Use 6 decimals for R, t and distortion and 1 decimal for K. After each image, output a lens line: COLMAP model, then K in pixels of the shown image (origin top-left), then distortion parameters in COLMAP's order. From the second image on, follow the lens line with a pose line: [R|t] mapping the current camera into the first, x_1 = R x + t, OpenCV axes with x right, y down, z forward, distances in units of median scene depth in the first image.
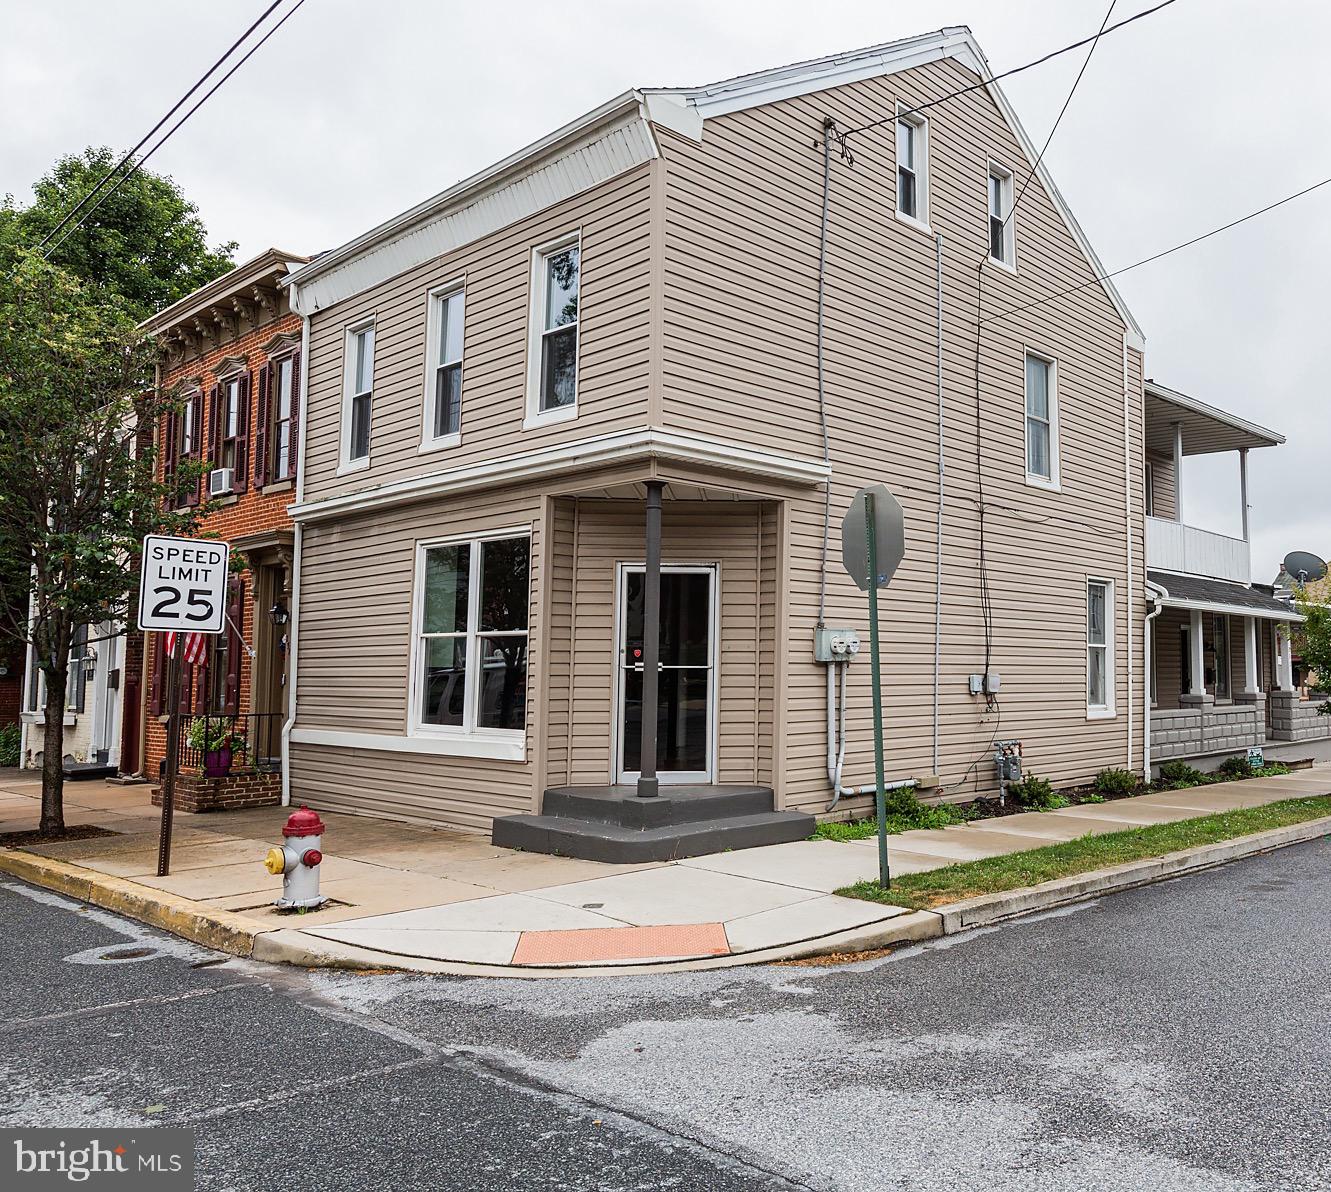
lens RADIAL K [[1120.8, 0, 898.3], [0, 1120.8, 579.6], [0, 0, 1]] dist [0.000944, -0.006559]
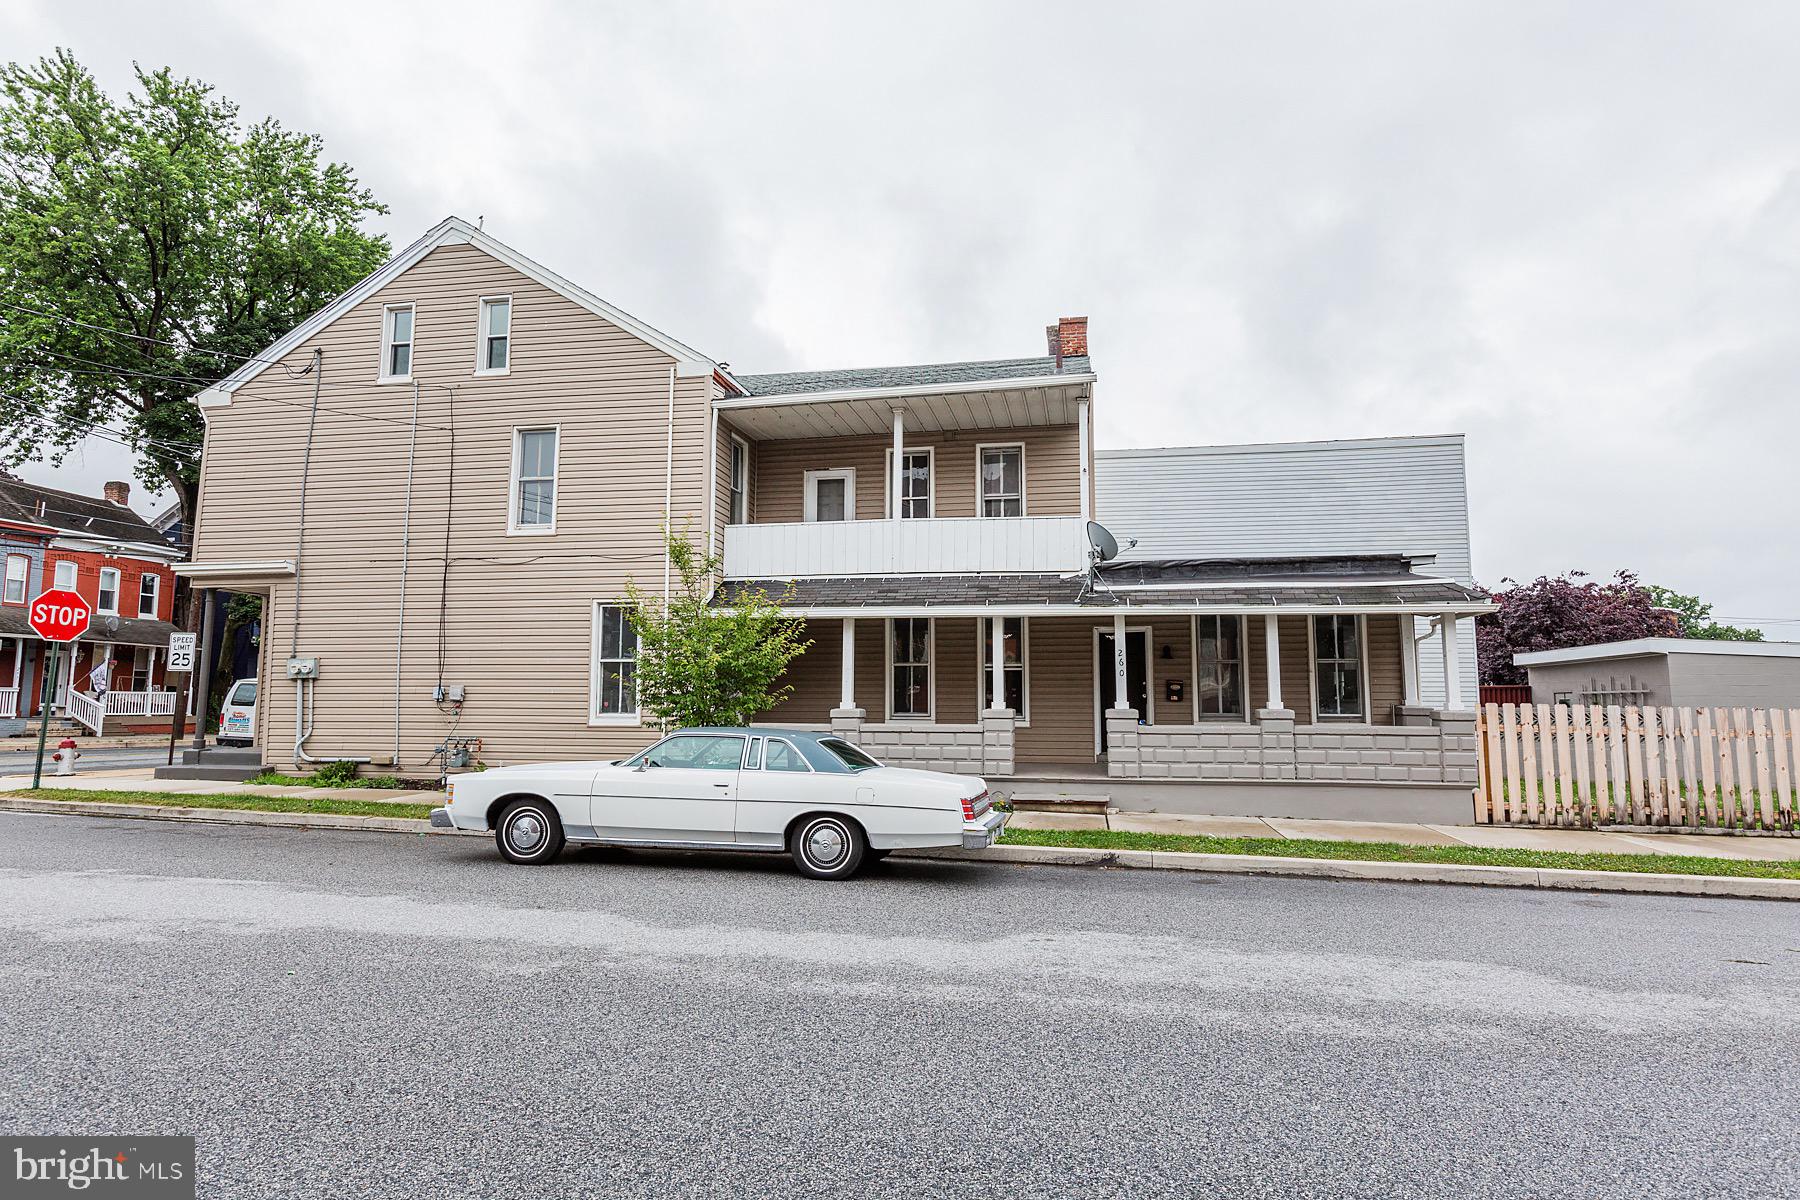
lens RADIAL K [[1001.7, 0, 897.7], [0, 1001.7, 590.8], [0, 0, 1]] dist [0.004515, -0.000439]
pose [[0.474719, -0.094381, -0.875062, 1.658499], [0.071225, 0.995092, -0.068687, 0.108774], [0.877251, -0.029720, 0.479112, 1.069786]]
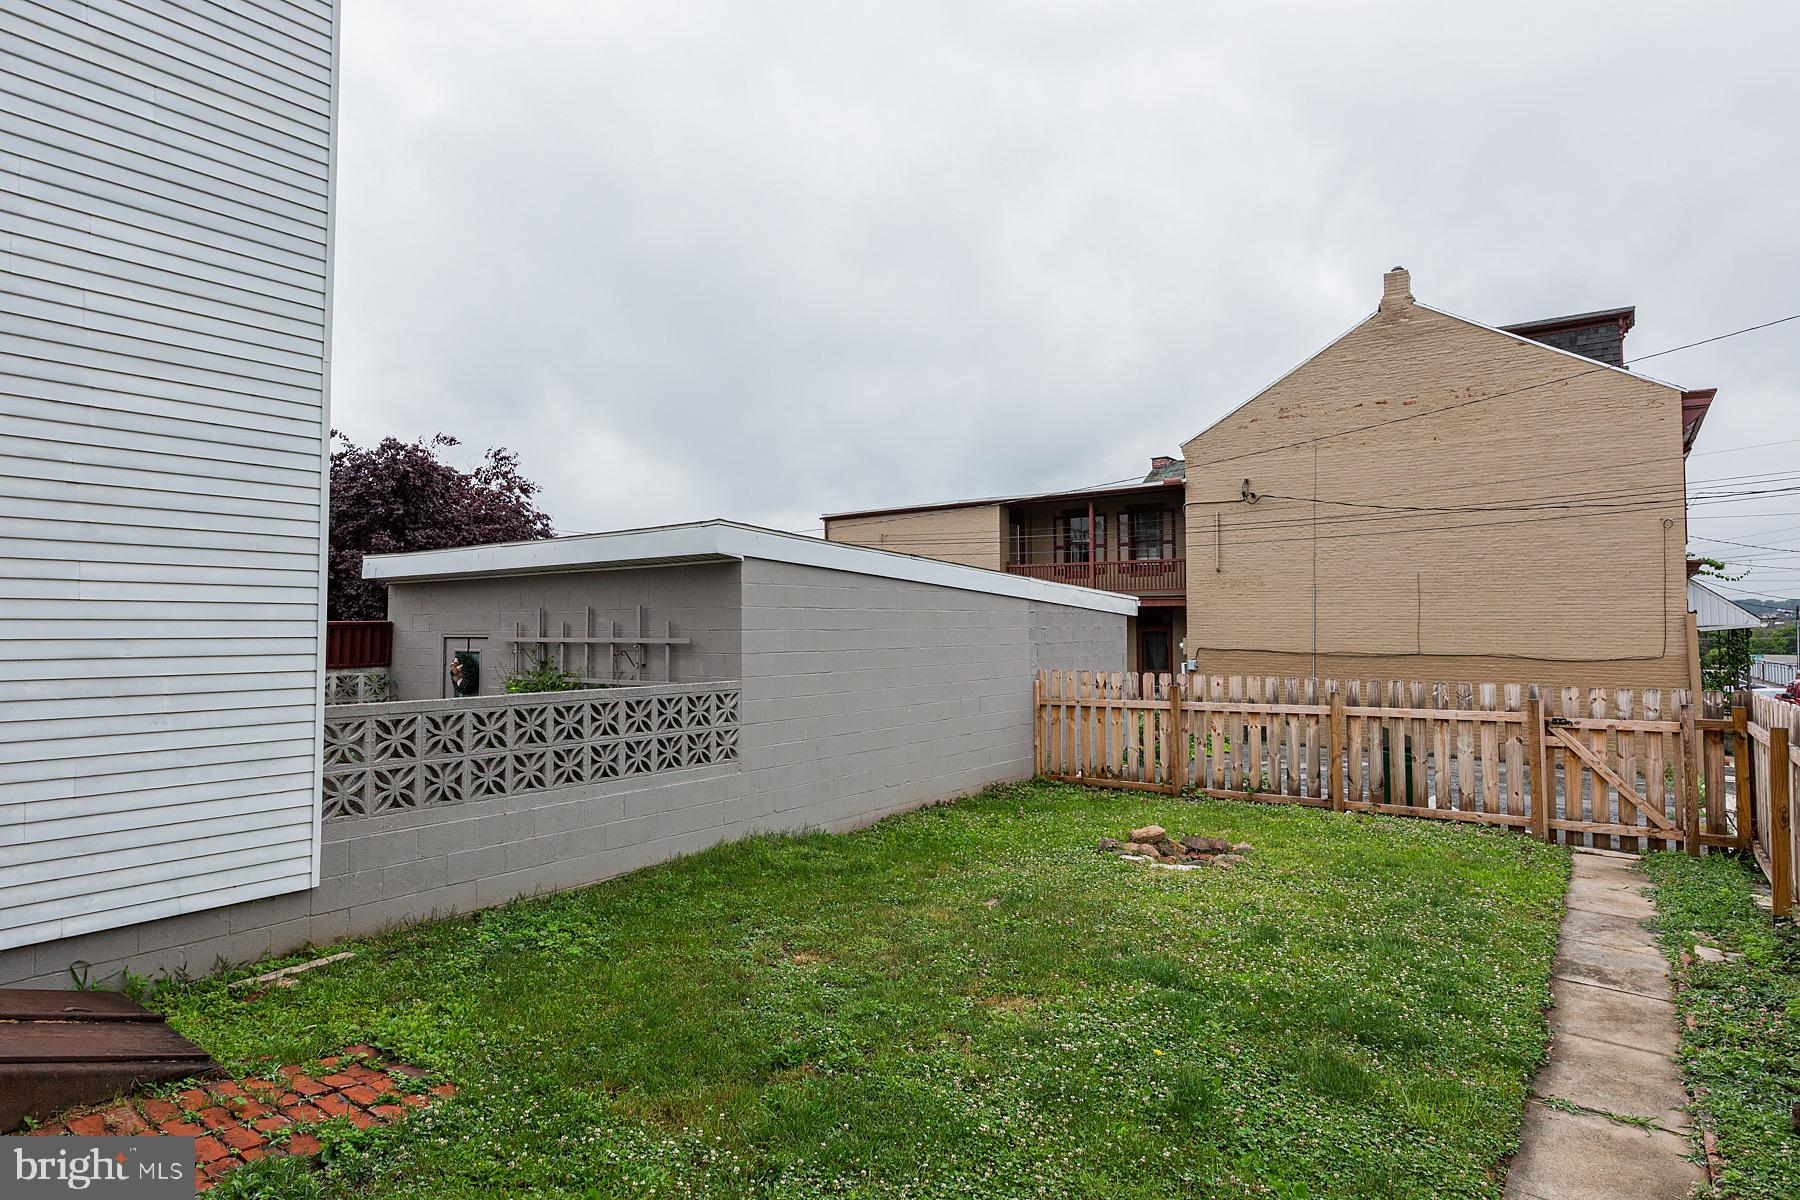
lens RADIAL K [[969.8, 0, 895.1], [0, 969.8, 587.2], [0, 0, 1]] dist [-0.000192, -0.001208]
pose [[0.999124, 0.001485, 0.041831, 0.864231], [-0.003440, 0.998903, 0.046701, 0.176444], [-0.041716, -0.046804, 0.998033, 2.278371]]
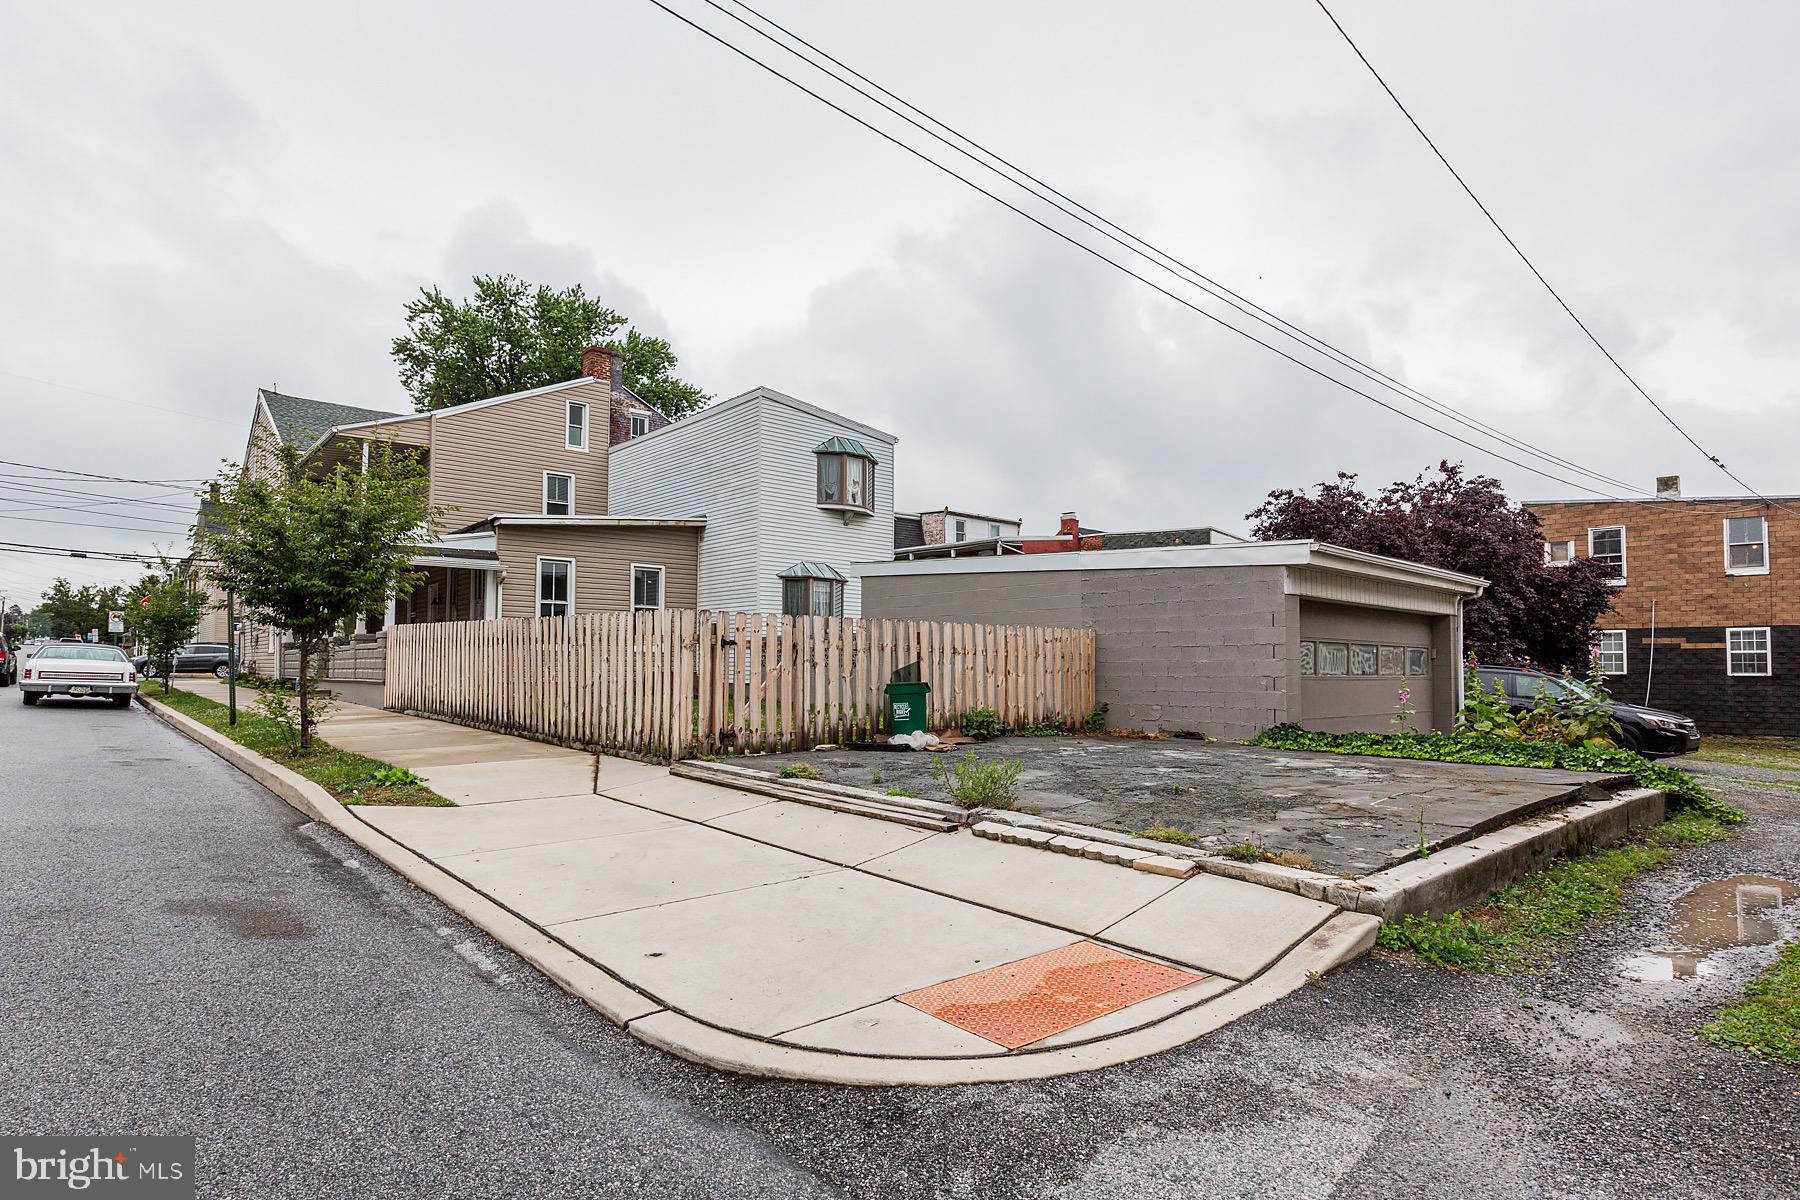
lens RADIAL K [[919.4, 0, 860.5], [0, 919.4, 652.7], [0, 0, 1]] dist [-0.001203, -0.000121]
pose [[-0.177364, -0.017228, -0.983995, 2.310773], [0.078719, 0.996395, -0.031634, 0.365347], [0.980992, -0.083070, -0.175368, 3.283838]]
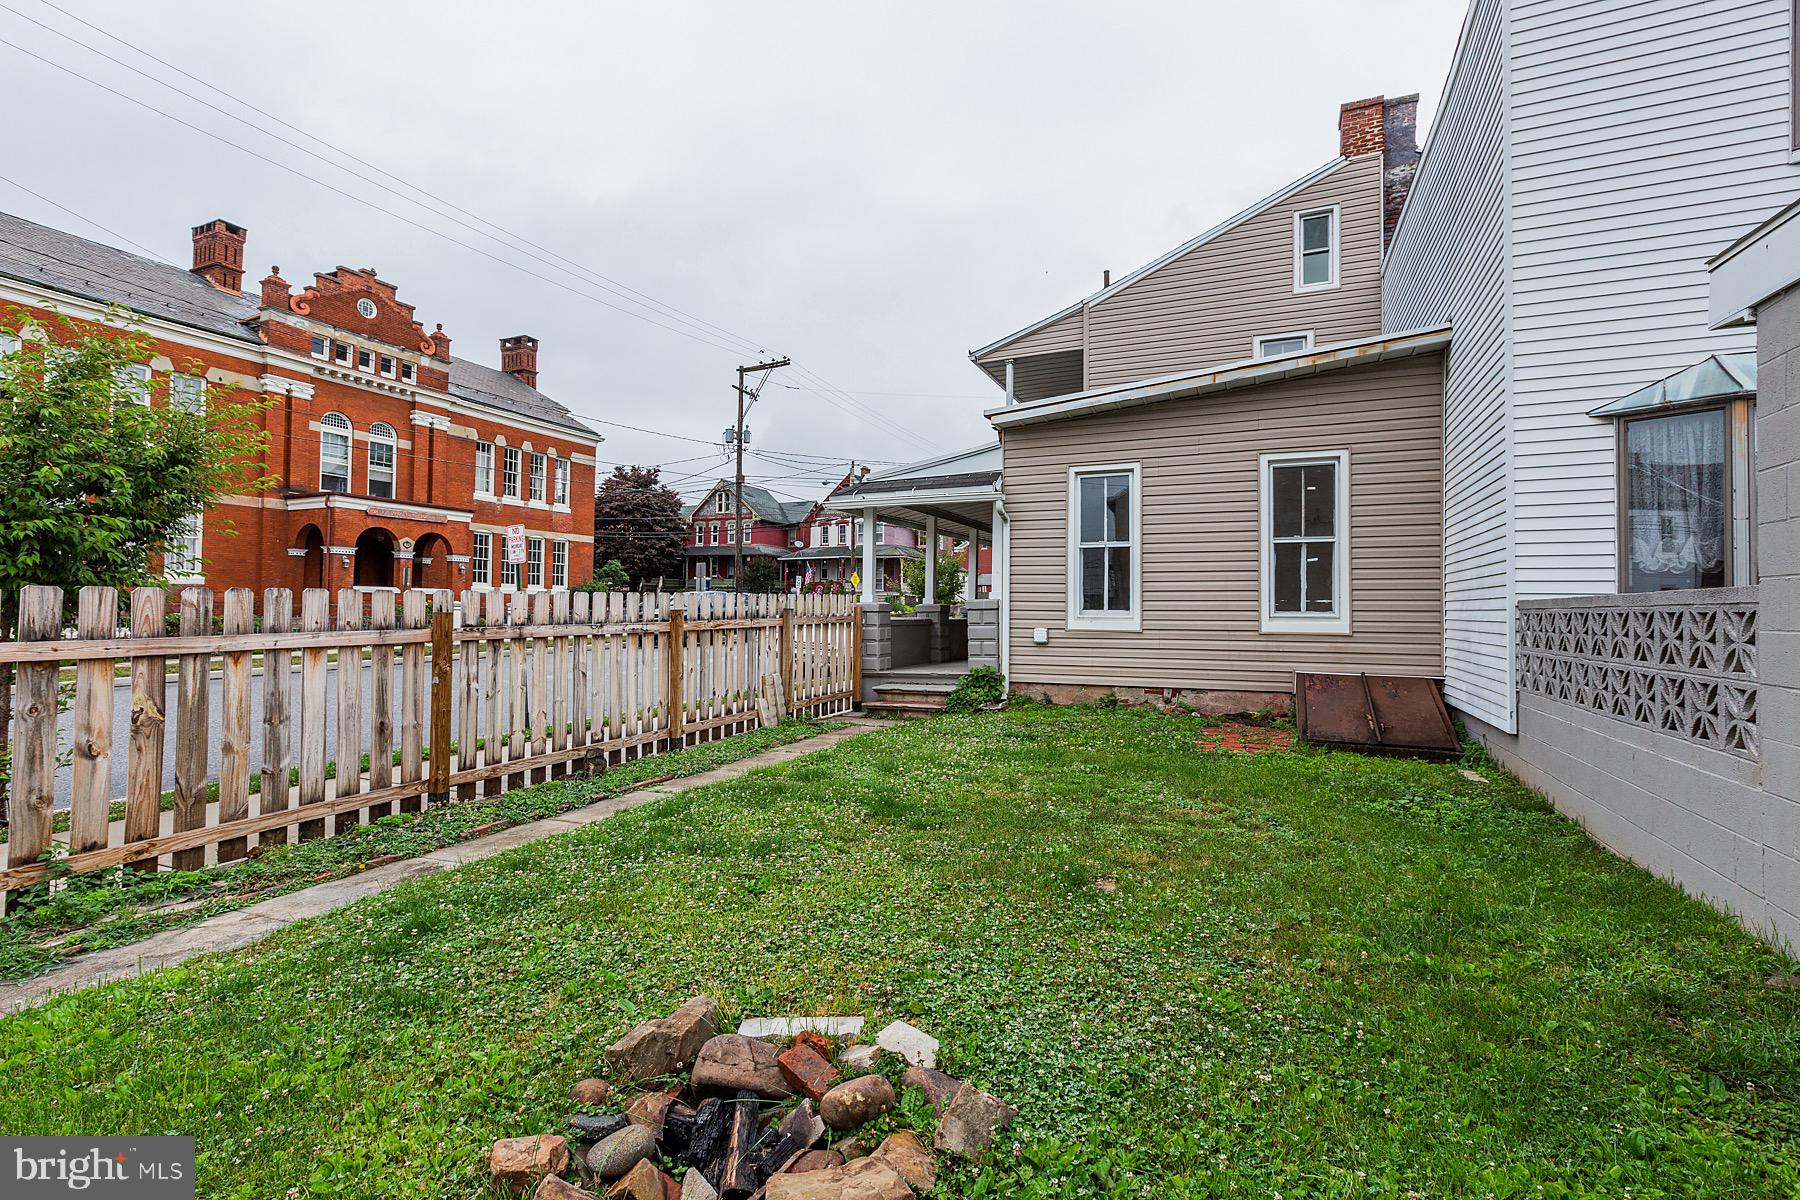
lens RADIAL K [[818.5, 0, 904.0], [0, 818.5, 599.7], [0, 0, 1]] dist [0.000745, -0.000024]
pose [[-0.964990, -0.015102, -0.261852, 1.133830], [0.011009, 0.995129, -0.097967, 0.311479], [0.262056, -0.097420, -0.960123, 3.202600]]
